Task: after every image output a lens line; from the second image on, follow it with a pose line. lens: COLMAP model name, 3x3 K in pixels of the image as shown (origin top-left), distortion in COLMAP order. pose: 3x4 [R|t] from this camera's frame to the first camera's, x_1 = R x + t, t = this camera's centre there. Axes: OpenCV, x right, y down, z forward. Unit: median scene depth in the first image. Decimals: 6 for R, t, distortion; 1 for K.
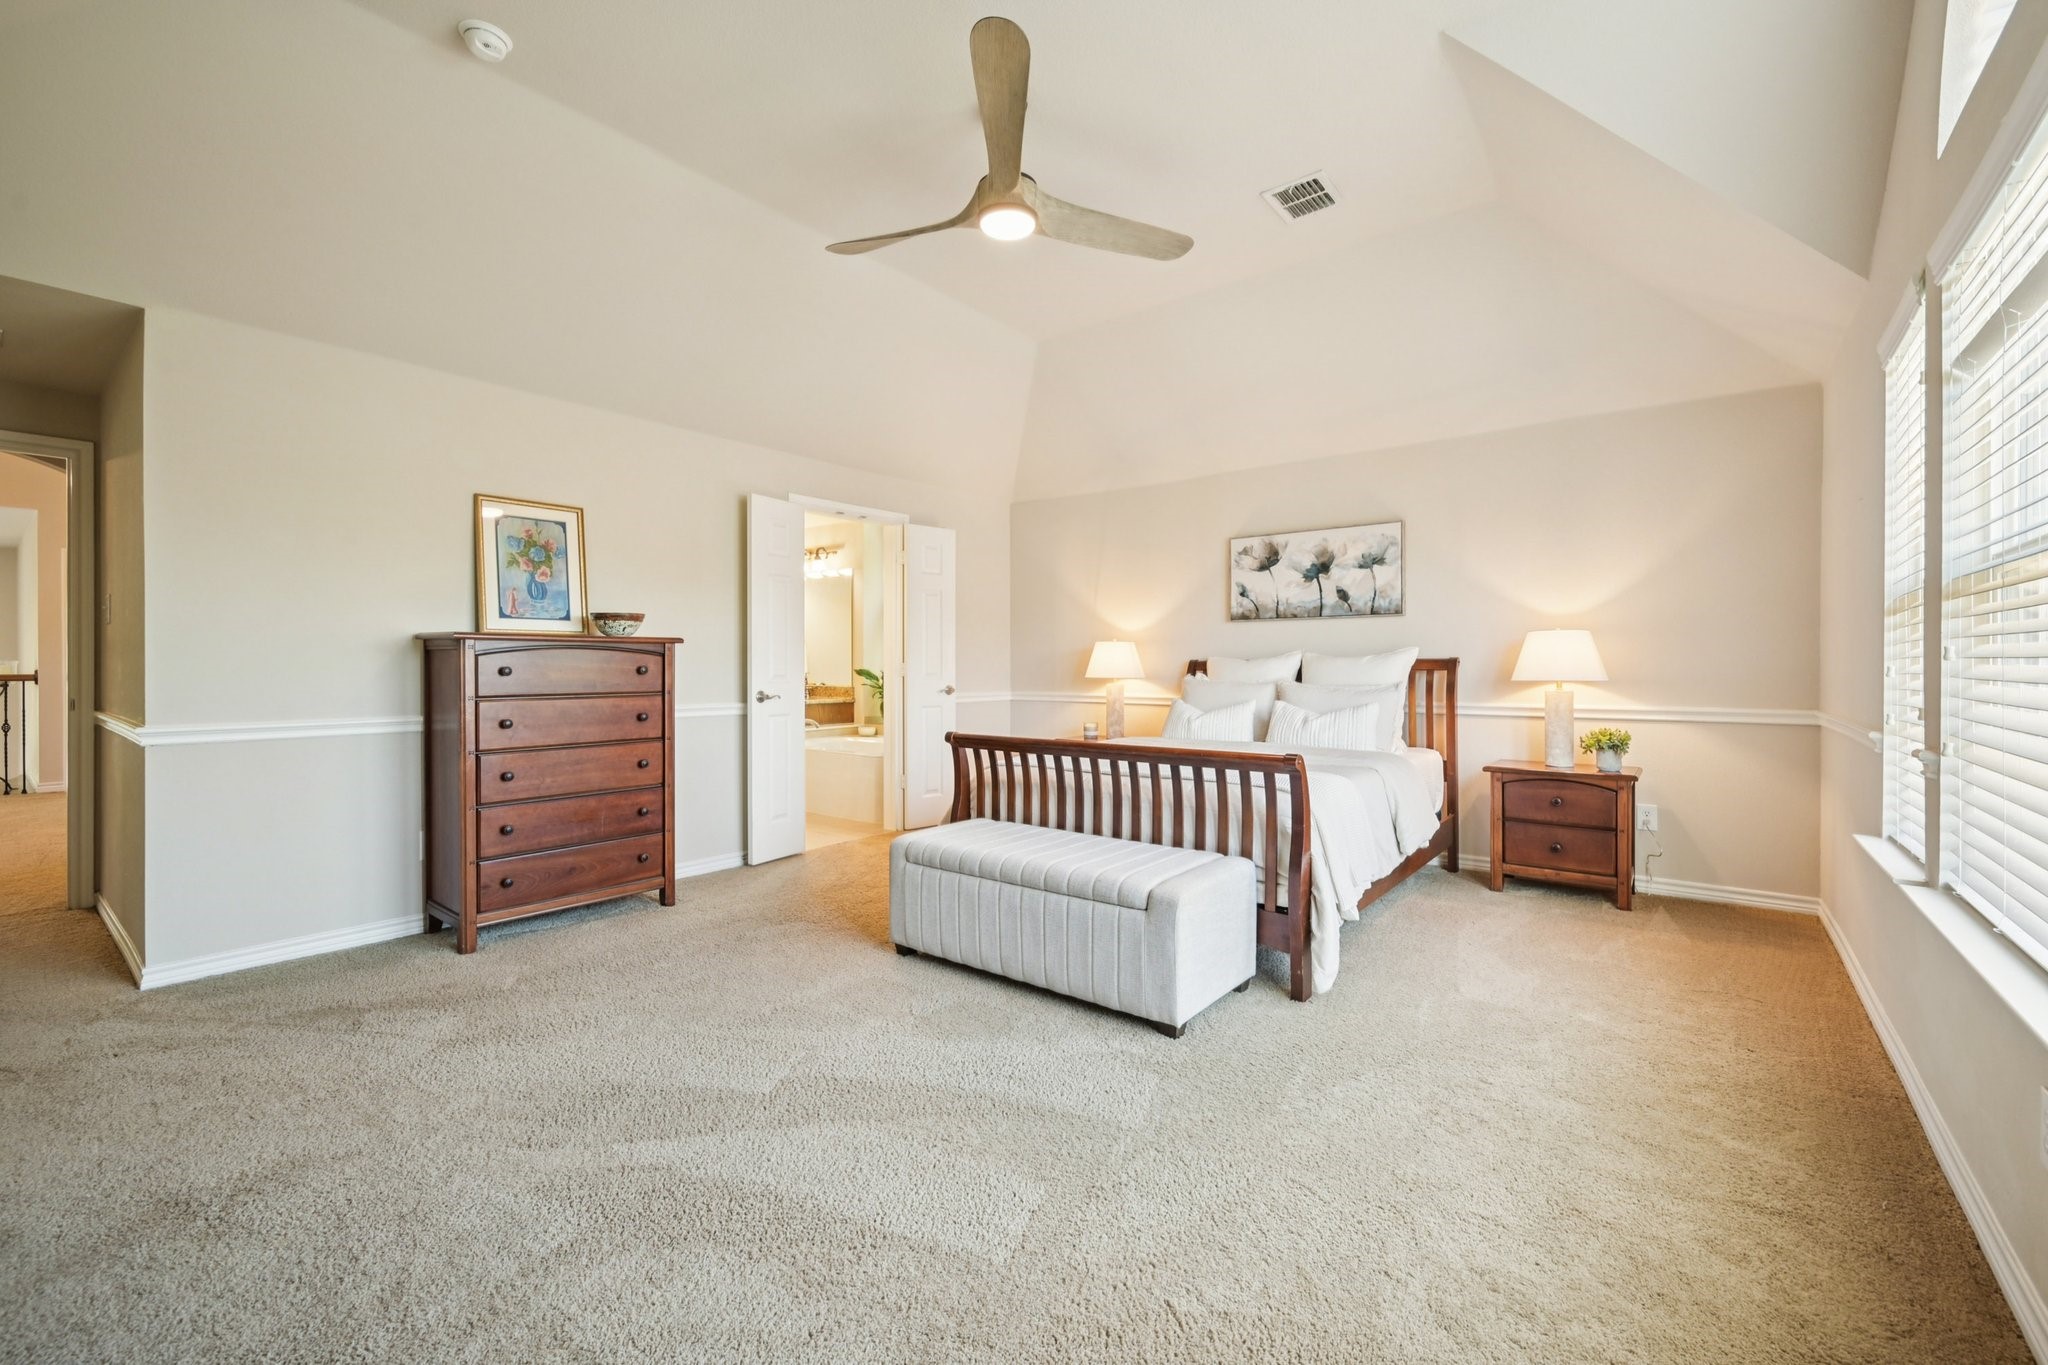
lens RADIAL K [[838.0, 0, 1026.1], [0, 838.0, 669.8], [0, 0, 1]] dist [0.002875, 0.000000]
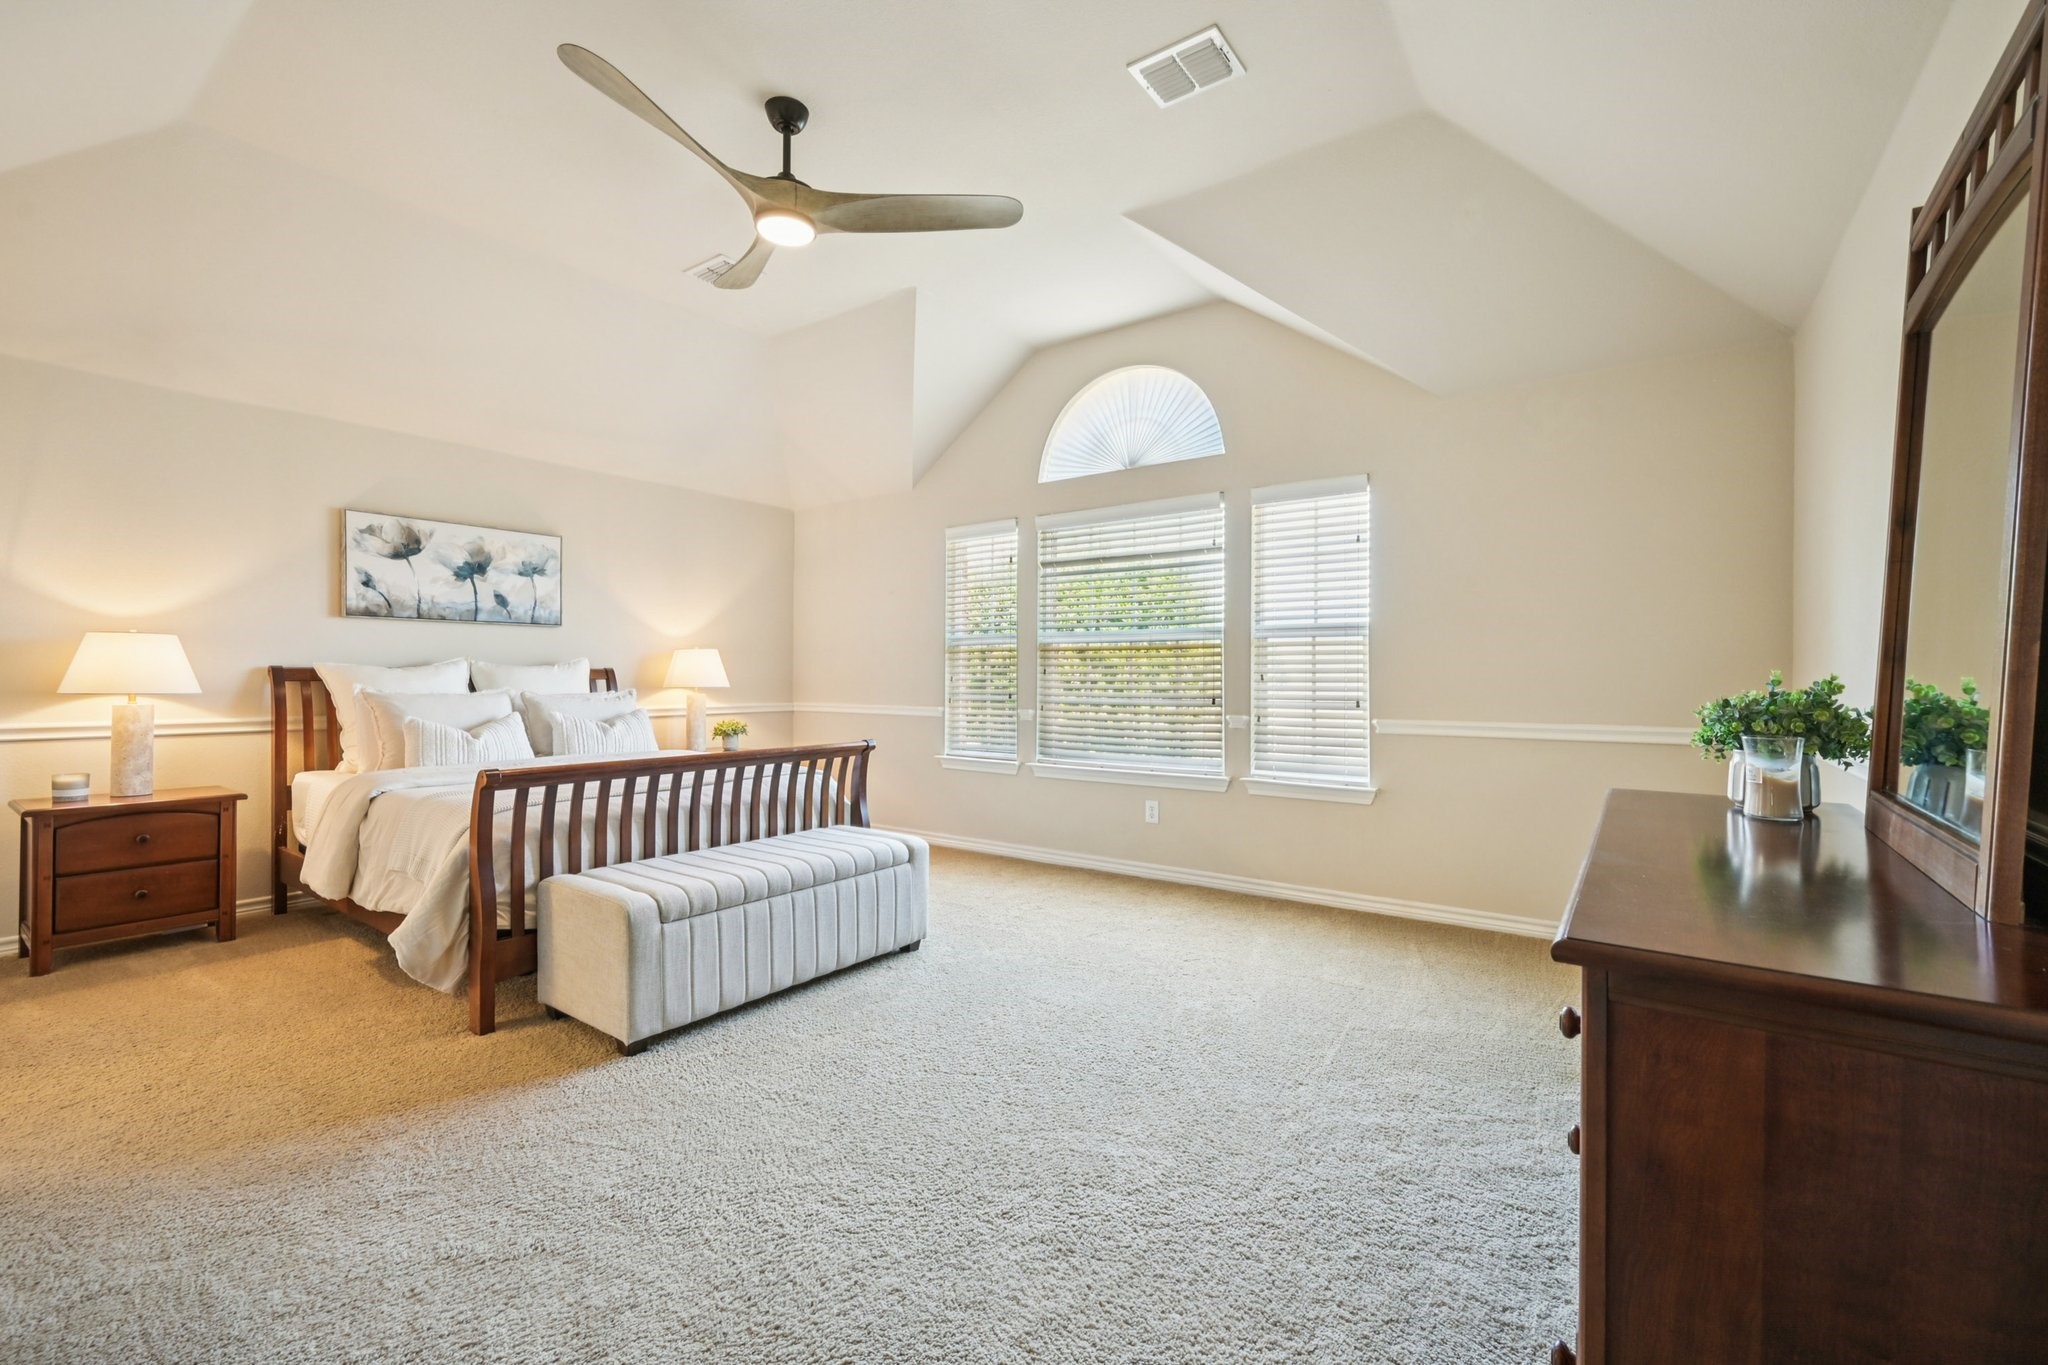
lens RADIAL K [[838.0, 0, 1027.6], [0, 838.0, 685.4], [0, 0, 1]] dist [0.002875, 0.000000]
pose [[-0.028100, -0.010305, 0.999552, -0.579279], [0.001588, 0.999945, 0.010354, -0.001679], [-0.999604, 0.001879, -0.028082, 0.418509]]
